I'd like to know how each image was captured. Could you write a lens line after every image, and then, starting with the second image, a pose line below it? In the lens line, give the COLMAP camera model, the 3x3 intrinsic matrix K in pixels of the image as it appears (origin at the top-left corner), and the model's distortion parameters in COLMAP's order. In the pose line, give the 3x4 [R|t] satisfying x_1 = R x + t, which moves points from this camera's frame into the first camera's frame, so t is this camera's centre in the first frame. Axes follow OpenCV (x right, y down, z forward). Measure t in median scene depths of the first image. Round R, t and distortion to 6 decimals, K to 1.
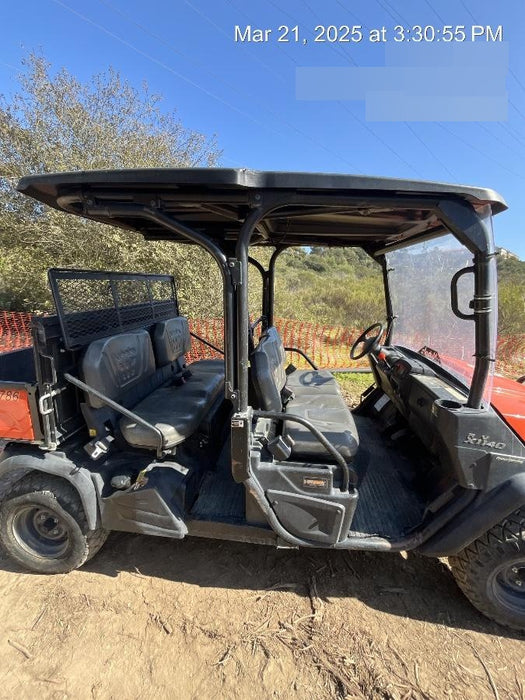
lens RADIAL K [[283.5, 0, 264.1], [0, 283.5, 348.0], [0, 0, 1]] dist [-0.003096, -0.000163]
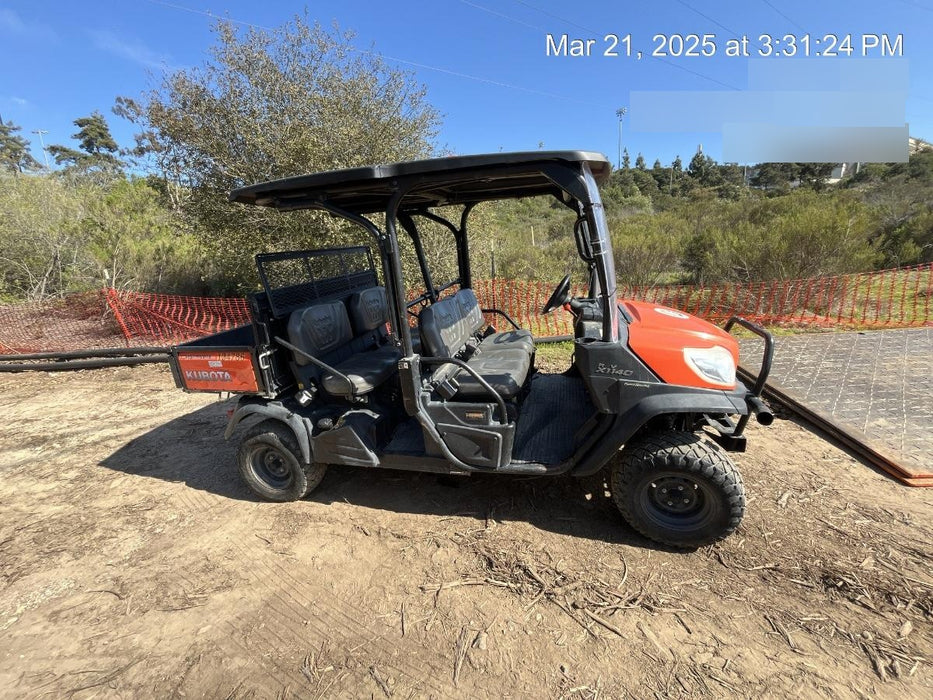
lens RADIAL K [[377.8, 0, 464.0], [0, 377.8, 347.9], [0, 0, 1]] dist [-0.003096, -0.000163]
pose [[0.983093, -0.059215, -0.173266, 0.393377], [0.068944, 0.996333, 0.050675, 0.107075], [0.169630, -0.061764, 0.983570, -0.491747]]
